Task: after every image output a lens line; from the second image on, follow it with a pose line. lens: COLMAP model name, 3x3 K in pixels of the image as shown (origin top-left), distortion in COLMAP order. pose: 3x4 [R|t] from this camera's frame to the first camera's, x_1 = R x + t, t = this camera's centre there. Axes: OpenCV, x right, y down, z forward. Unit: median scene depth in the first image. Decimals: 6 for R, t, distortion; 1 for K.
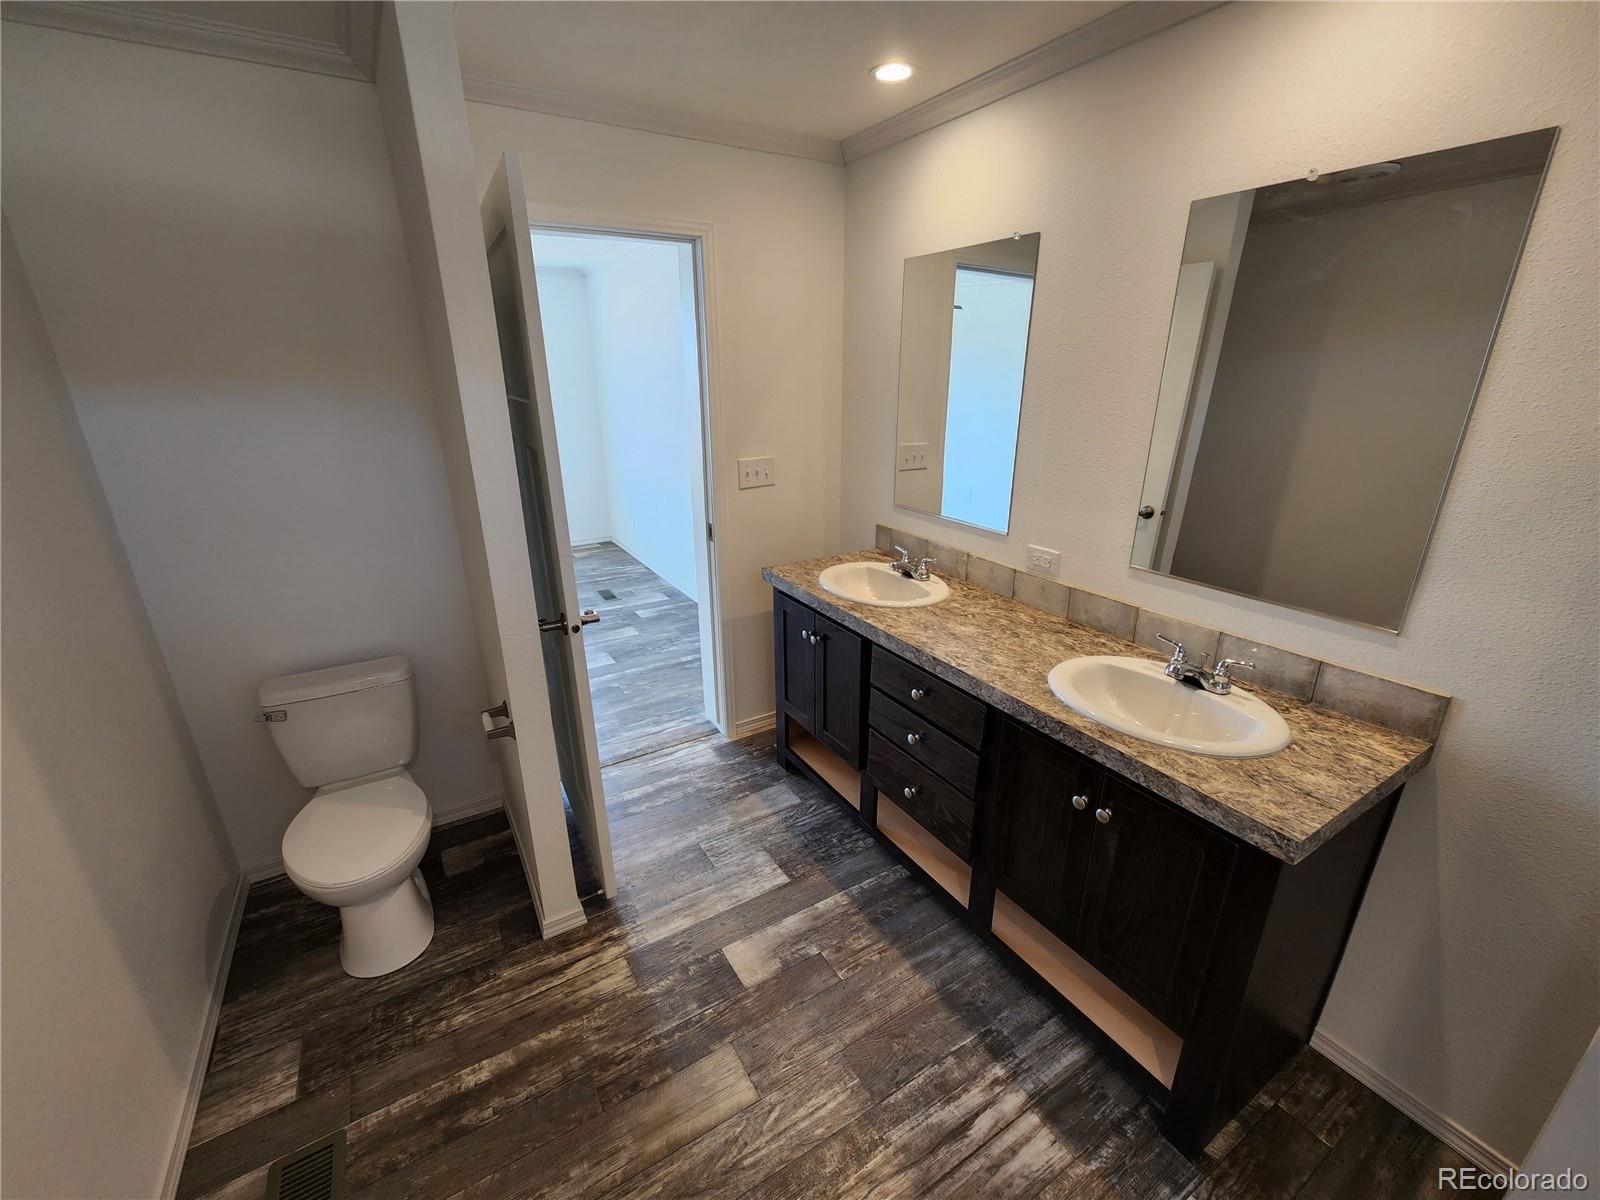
lens RADIAL K [[663.6, 0, 793.2], [0, 663.6, 598.8], [0, 0, 1]] dist [-0.007004, 0.003460]
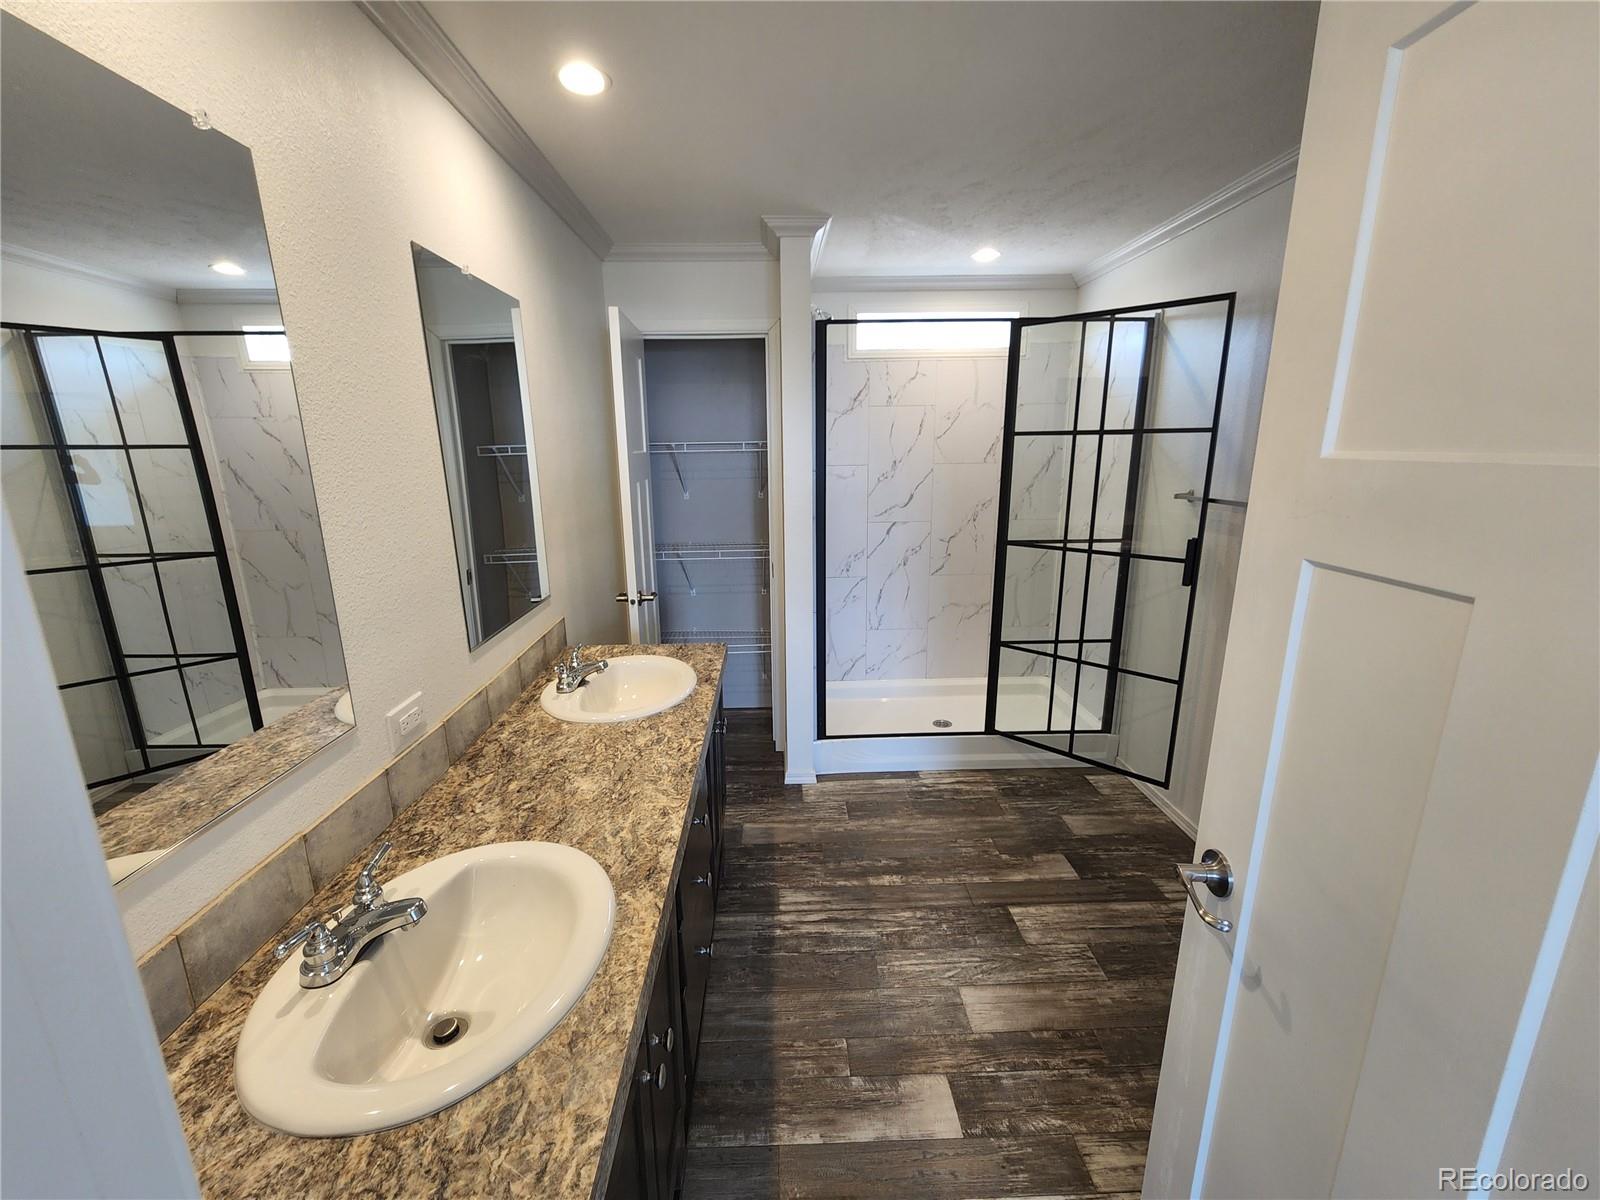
lens RADIAL K [[663.6, 0, 795.3], [0, 663.6, 599.0], [0, 0, 1]] dist [-0.007004, 0.003460]
pose [[-0.872388, -0.090439, 0.480375, -0.267305], [0.181295, 0.852782, 0.489791, -0.454397], [-0.453951, 0.514378, -0.727560, 1.409635]]
